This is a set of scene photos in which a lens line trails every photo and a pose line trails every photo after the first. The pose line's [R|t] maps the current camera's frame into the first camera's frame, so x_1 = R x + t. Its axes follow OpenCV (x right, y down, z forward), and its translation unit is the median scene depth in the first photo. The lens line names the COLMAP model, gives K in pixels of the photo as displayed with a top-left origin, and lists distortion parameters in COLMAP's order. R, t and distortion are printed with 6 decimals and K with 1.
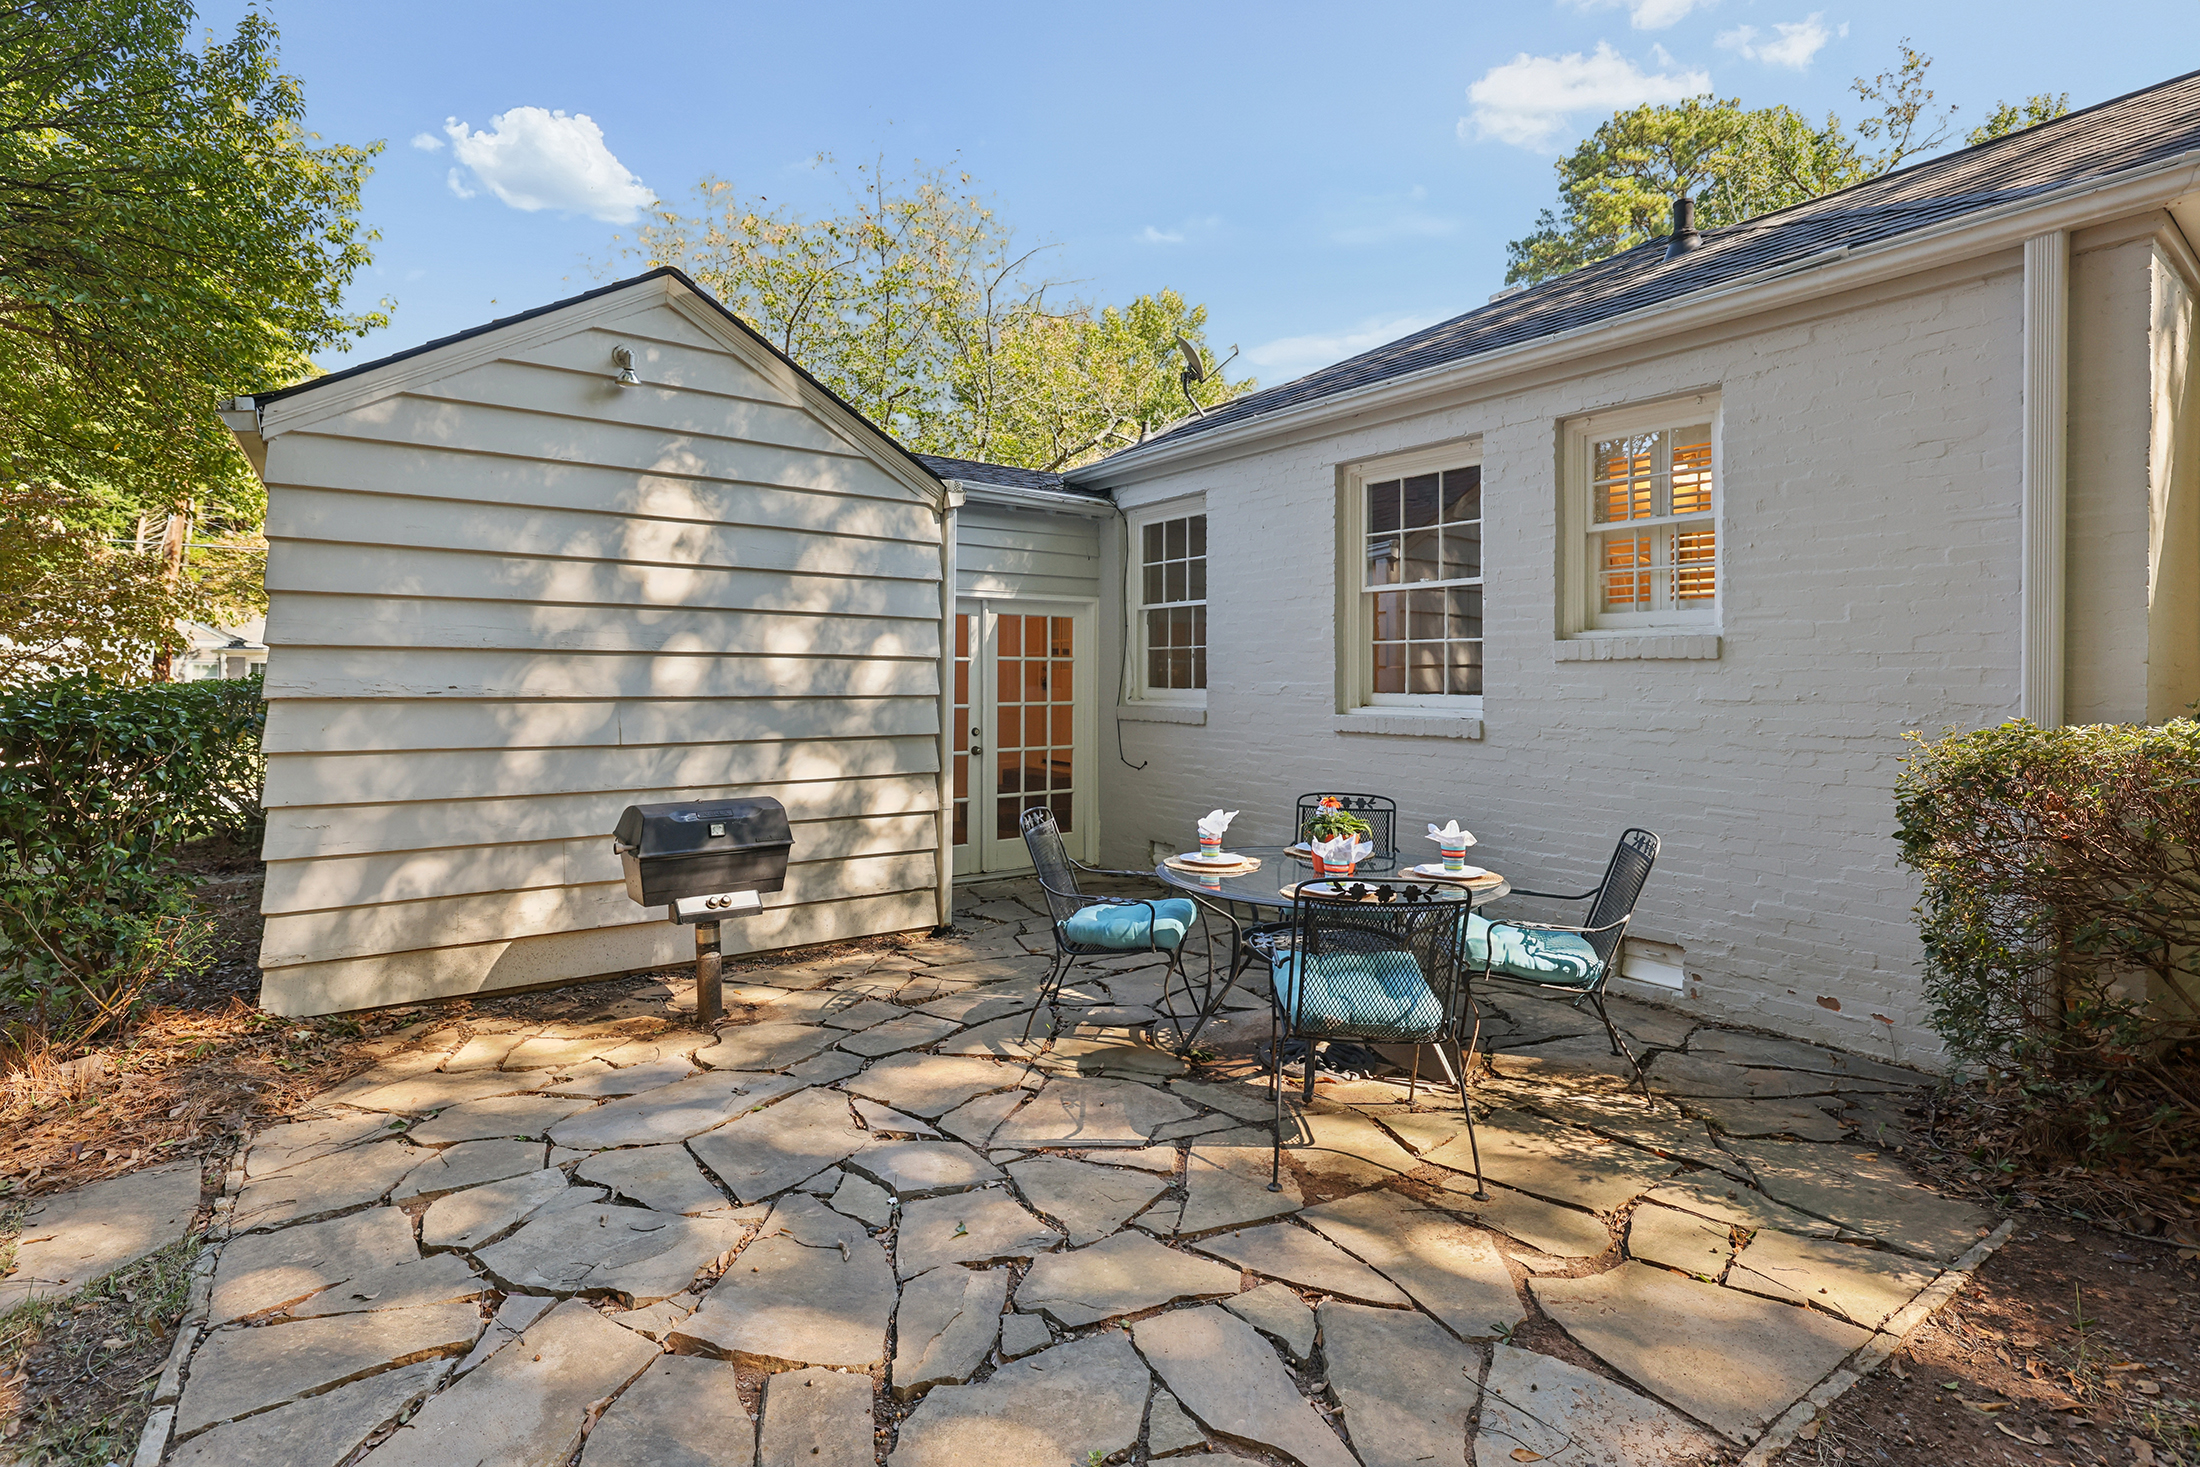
lens RADIAL K [[1013.2, 0, 1111.0], [0, 1013.2, 697.7], [0, 0, 1]] dist [-0.017382, 0.006458]
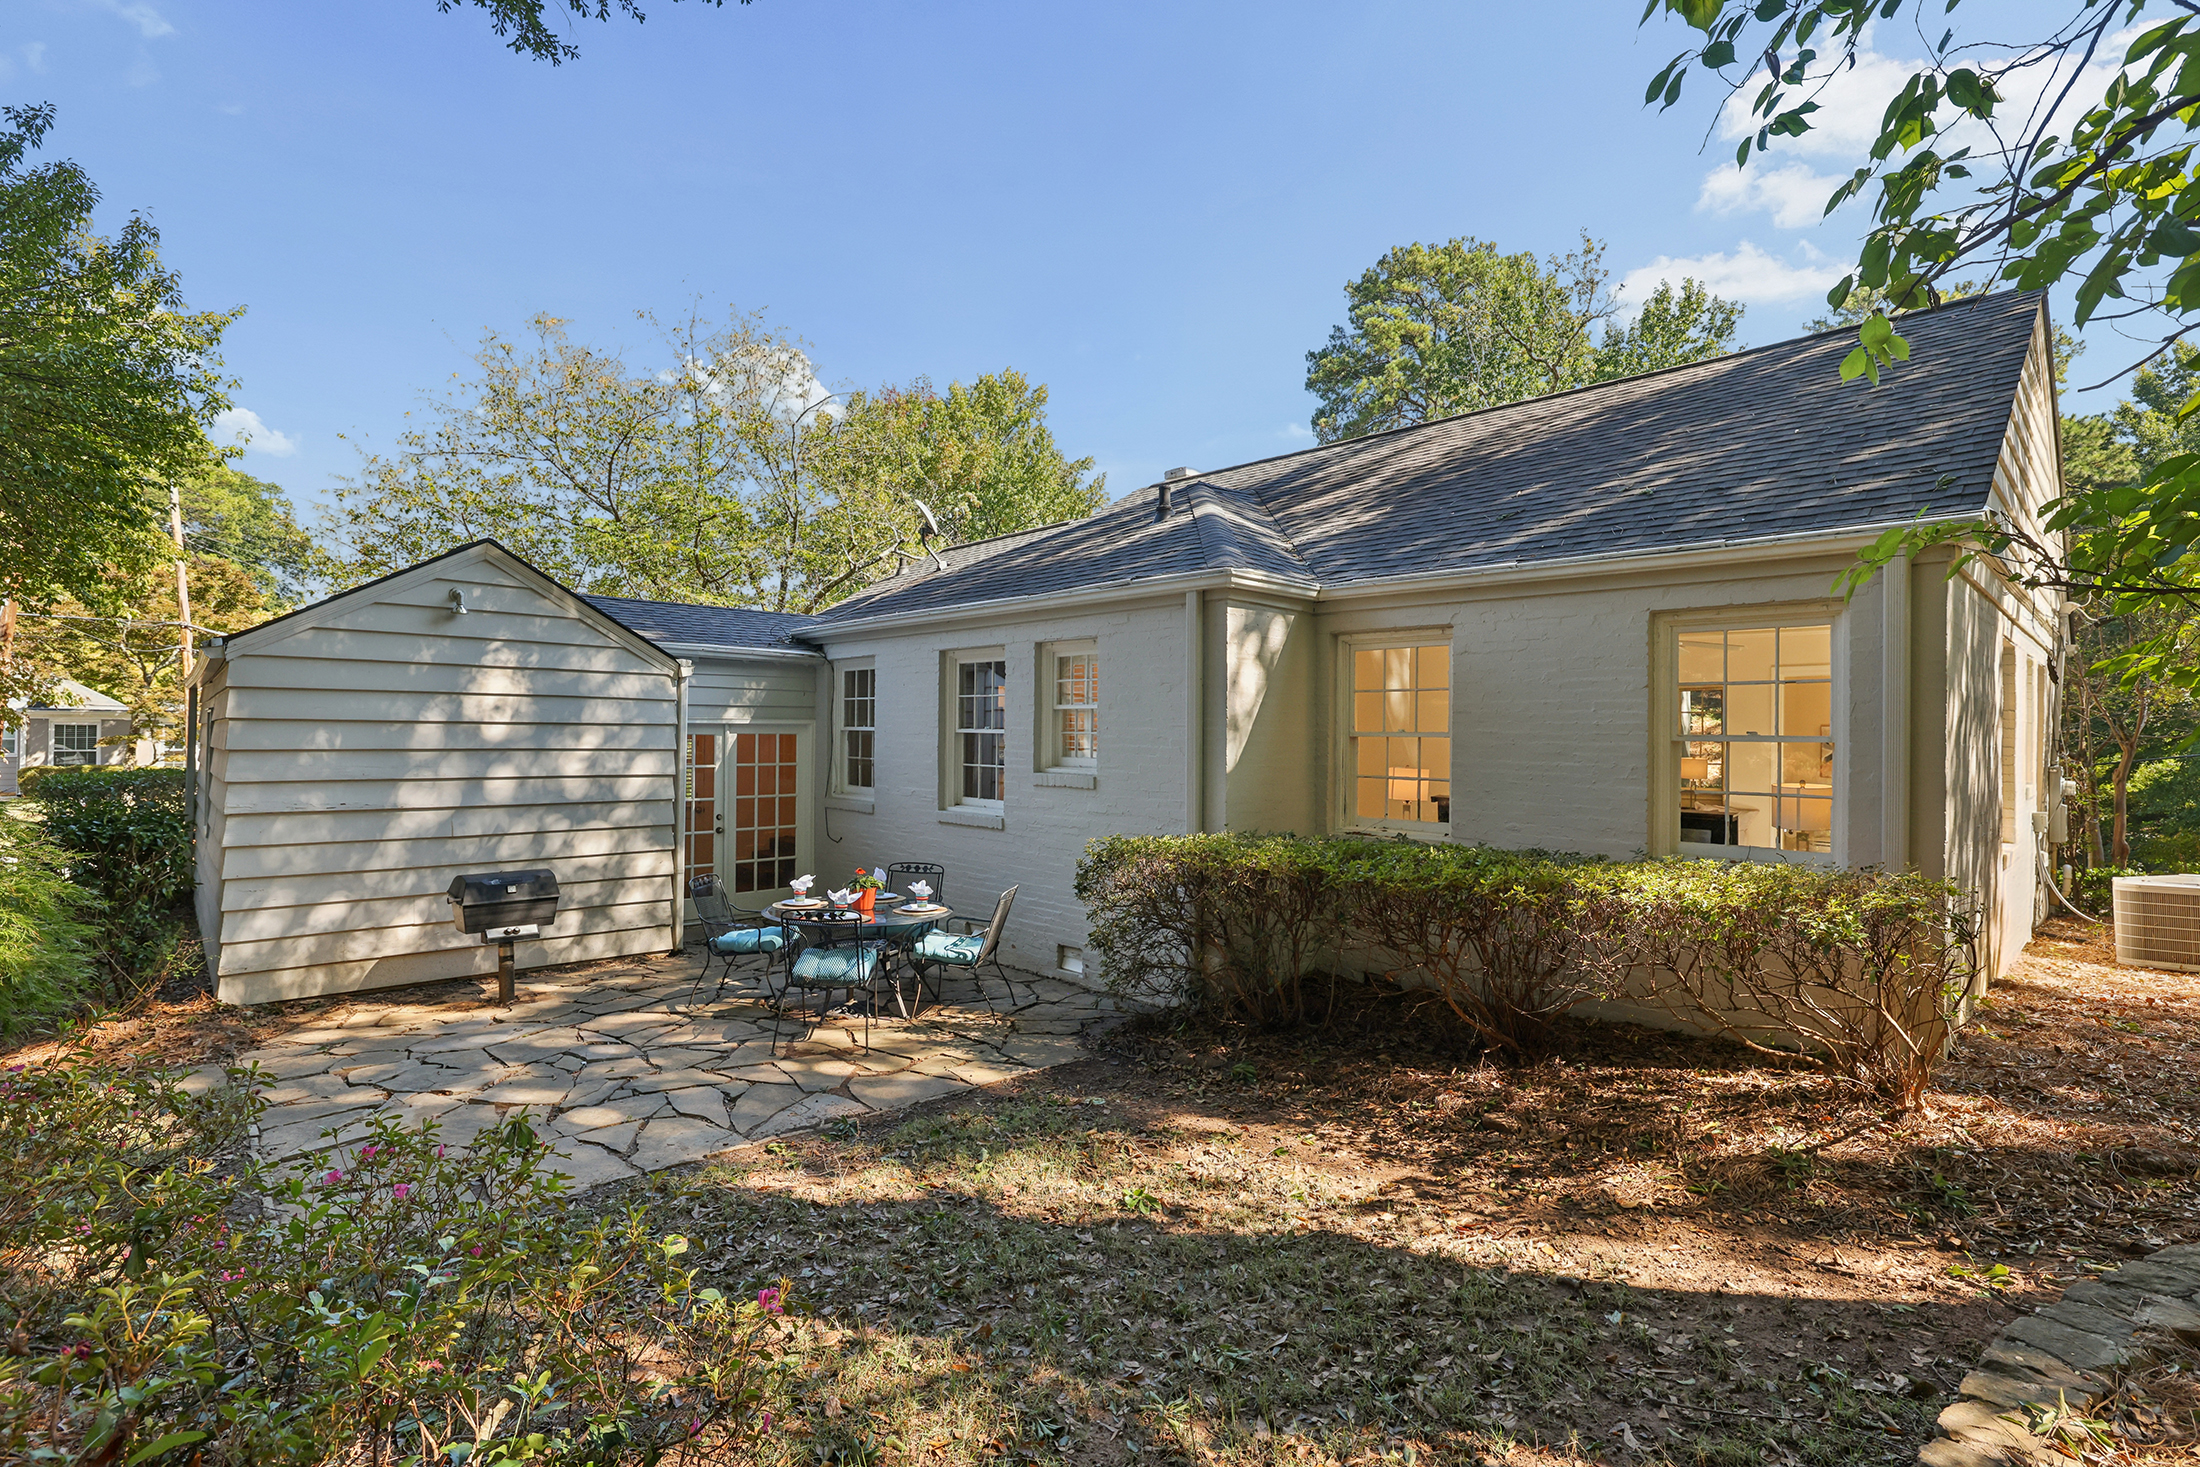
lens RADIAL K [[1013.2, 0, 1115.2], [0, 1013.2, 739.2], [0, 0, 1]] dist [-0.017382, 0.006458]
pose [[0.992063, 0.006768, 0.125558, 0.357715], [-0.006098, 0.999965, -0.005714, -0.104710], [-0.125592, 0.004903, 0.992070, -0.721354]]
